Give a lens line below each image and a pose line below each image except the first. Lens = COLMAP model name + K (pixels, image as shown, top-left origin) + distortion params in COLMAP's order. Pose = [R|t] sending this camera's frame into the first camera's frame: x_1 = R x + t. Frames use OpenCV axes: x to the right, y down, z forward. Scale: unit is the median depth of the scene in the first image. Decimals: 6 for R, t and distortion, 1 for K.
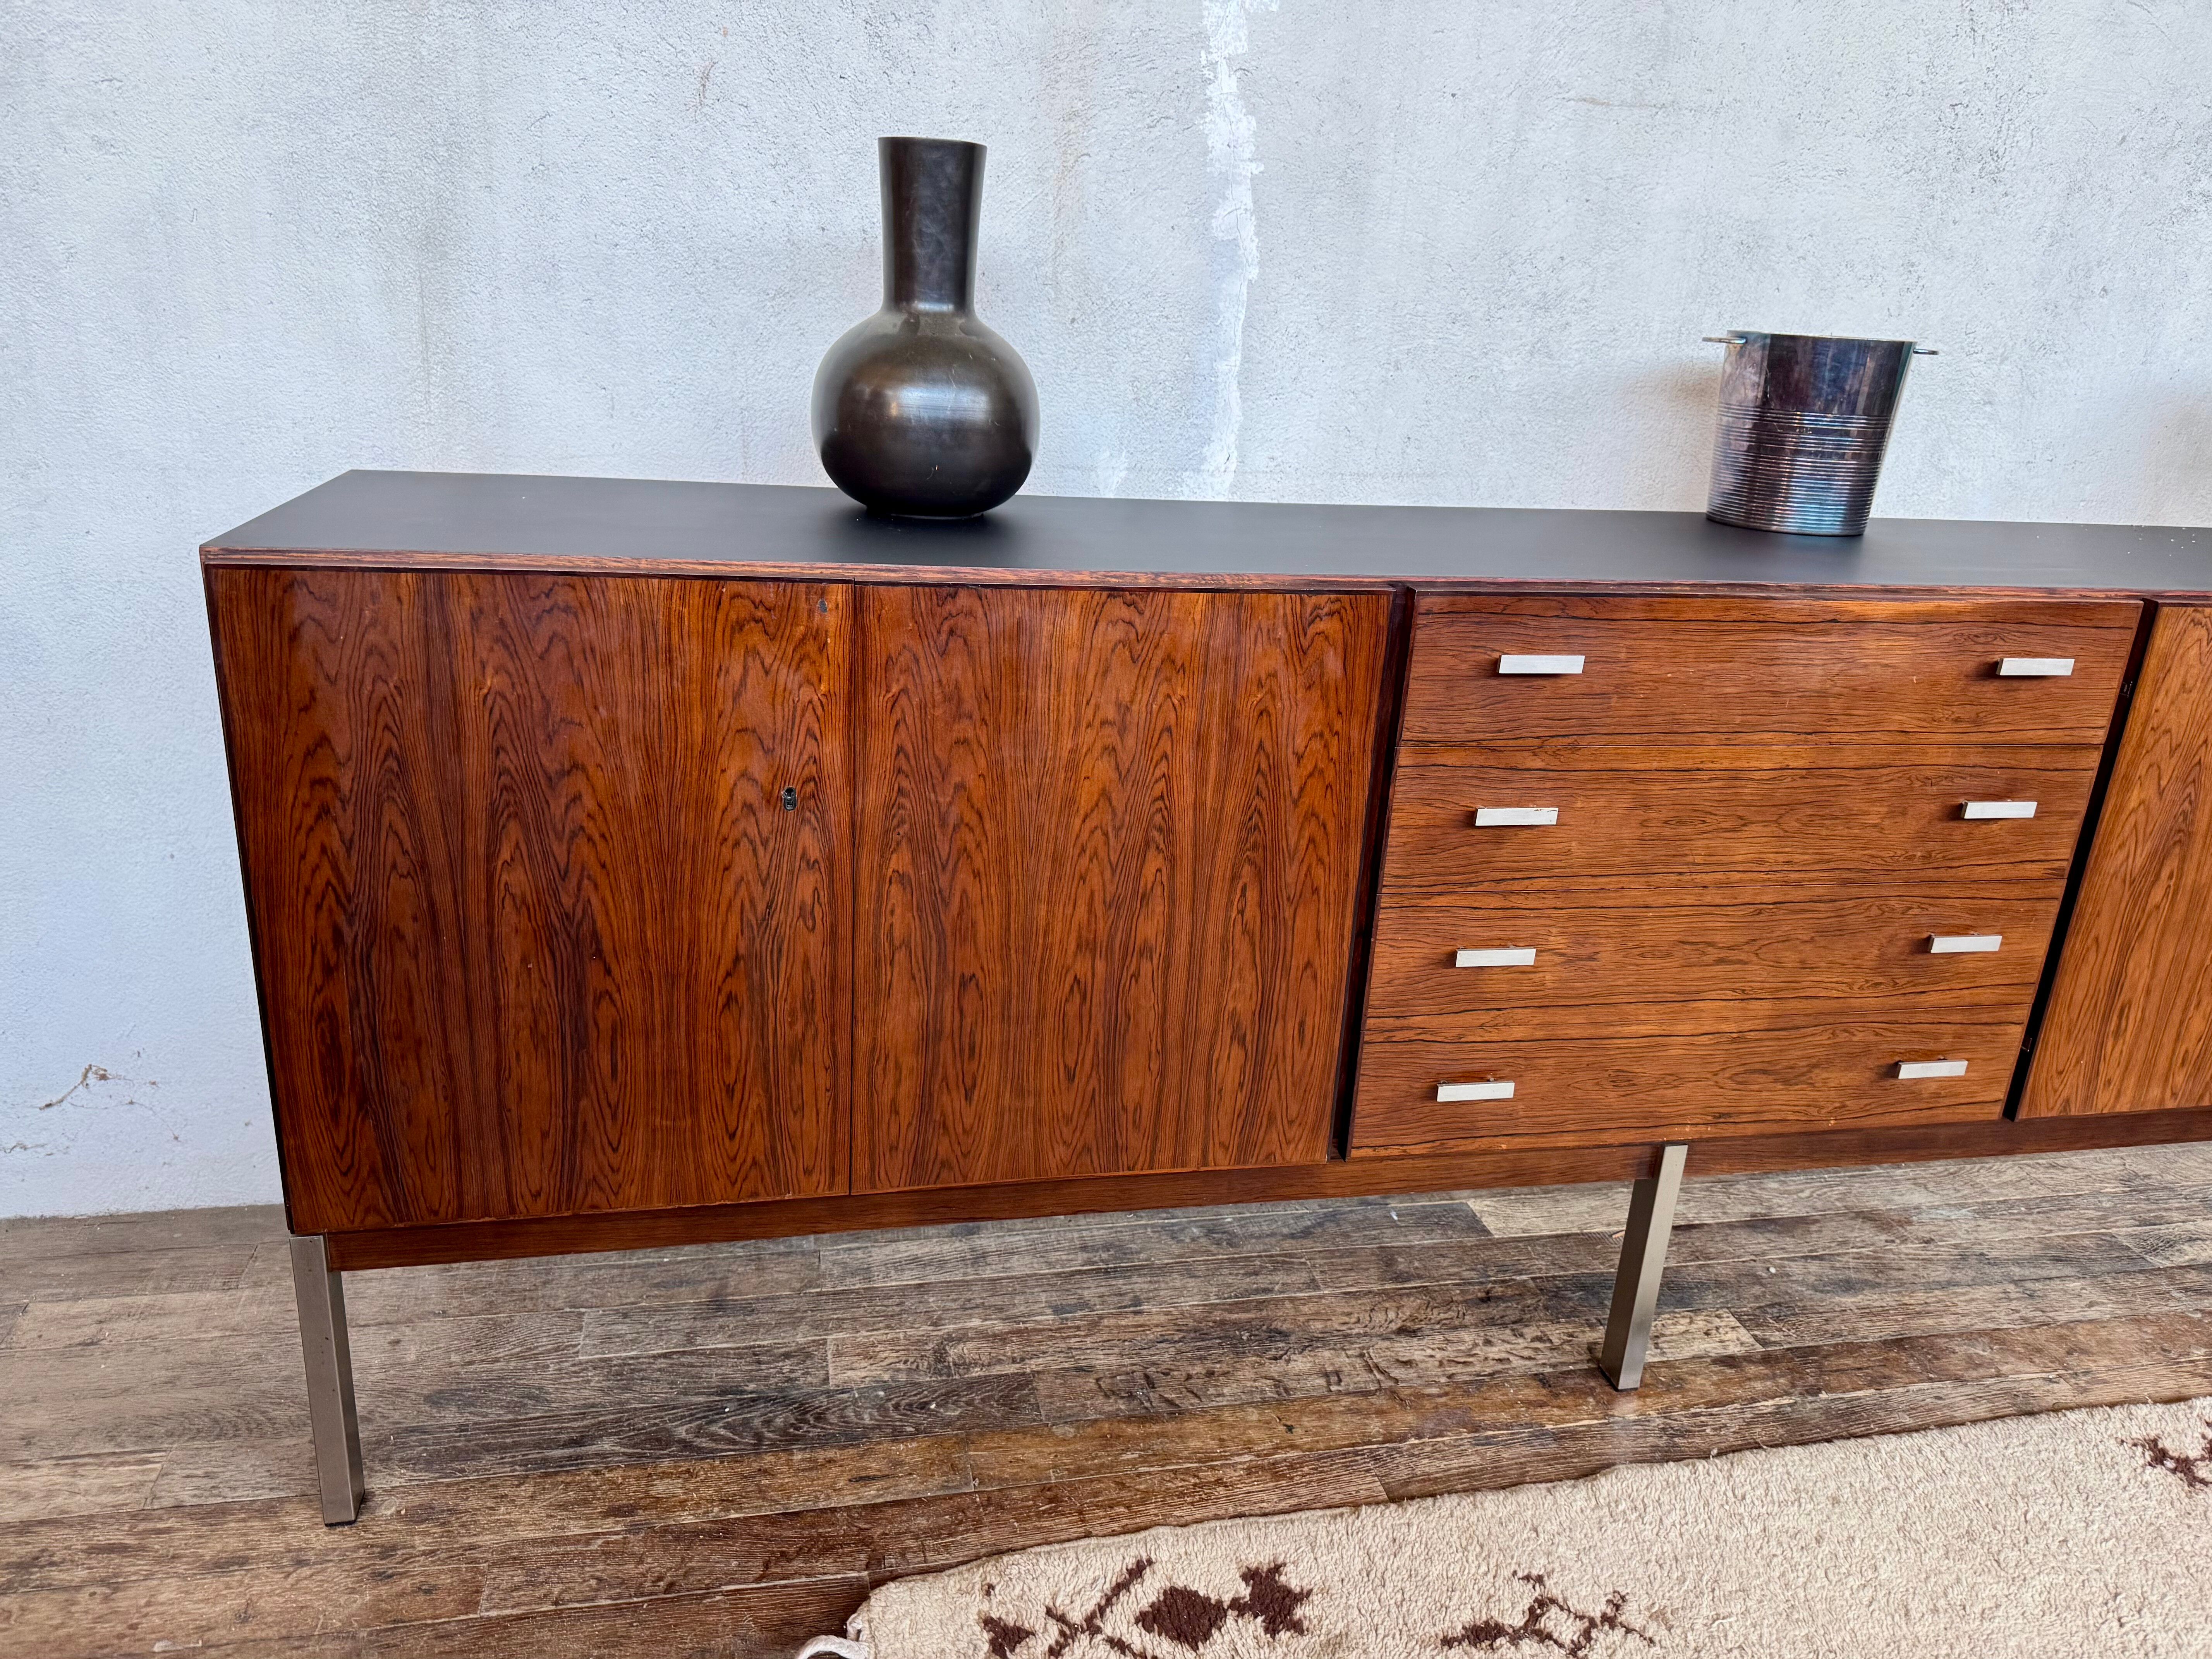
lens RADIAL K [[1564.1, 0, 1105.7], [0, 1564.1, 820.2], [0, 0, 1]] dist [0.039583, -0.049341]
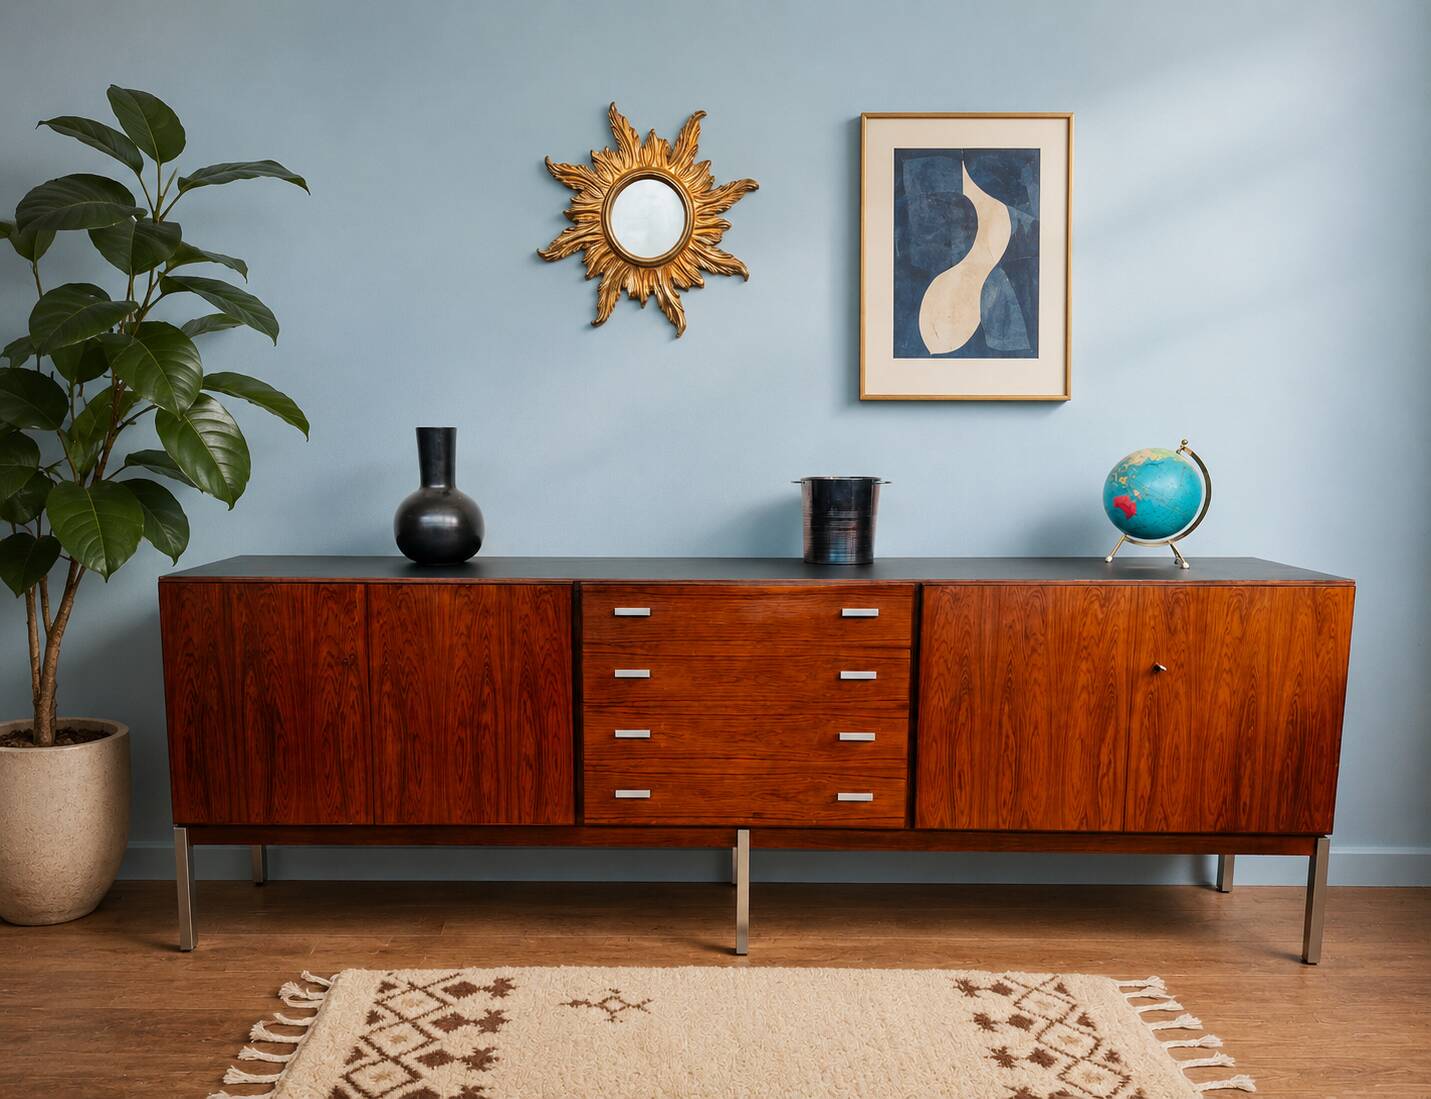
lens RADIAL K [[1142.0, 0, 666.9], [0, 1142.0, 627.2], [0, 0, 1]] dist [0.171019, -0.342813]
pose [[0.970454, -0.019192, -0.240520, 0.700019], [-0.022560, 0.985248, -0.169639, 0.215518], [0.240228, 0.170053, 0.955705, -0.679463]]
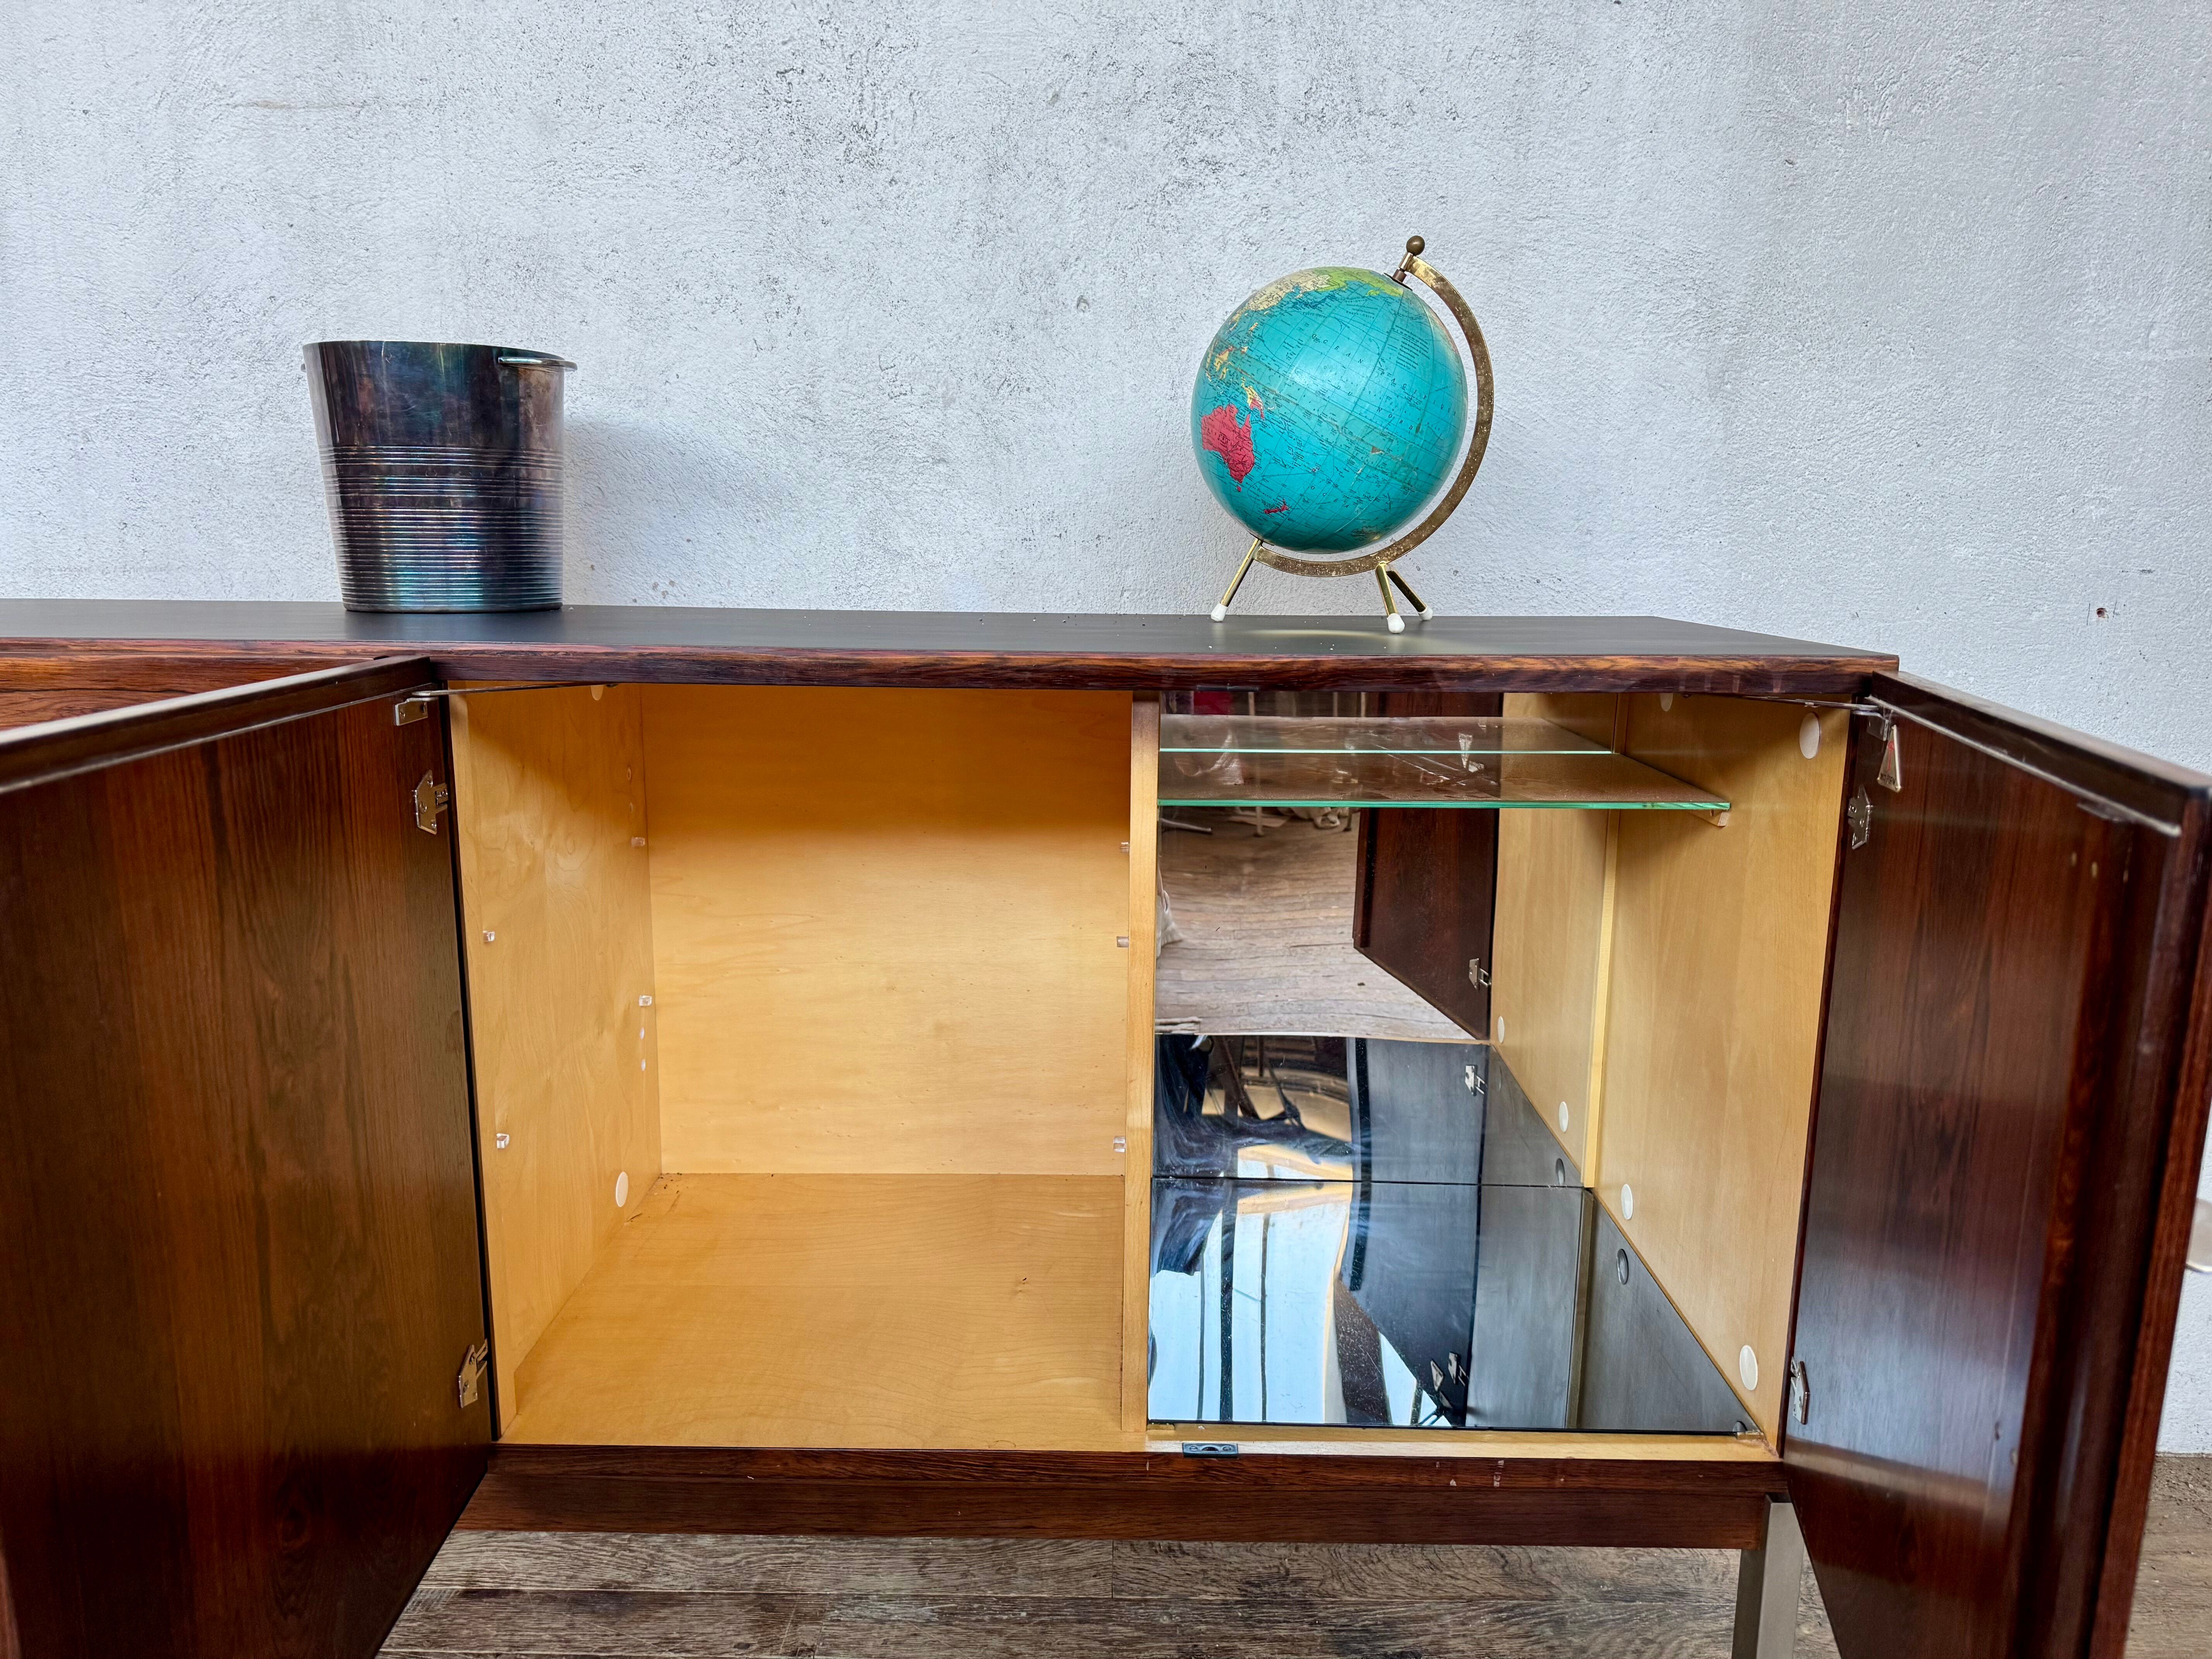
lens RADIAL K [[1562.0, 0, 1117.2], [0, 1562.0, 843.0], [0, 0, 1]] dist [0.047214, -0.054723]
pose [[0.973574, -0.003855, -0.228339, 1.088553], [-0.028010, 0.990293, -0.136147, 0.016699], [0.226647, 0.138945, 0.964015, 0.446511]]
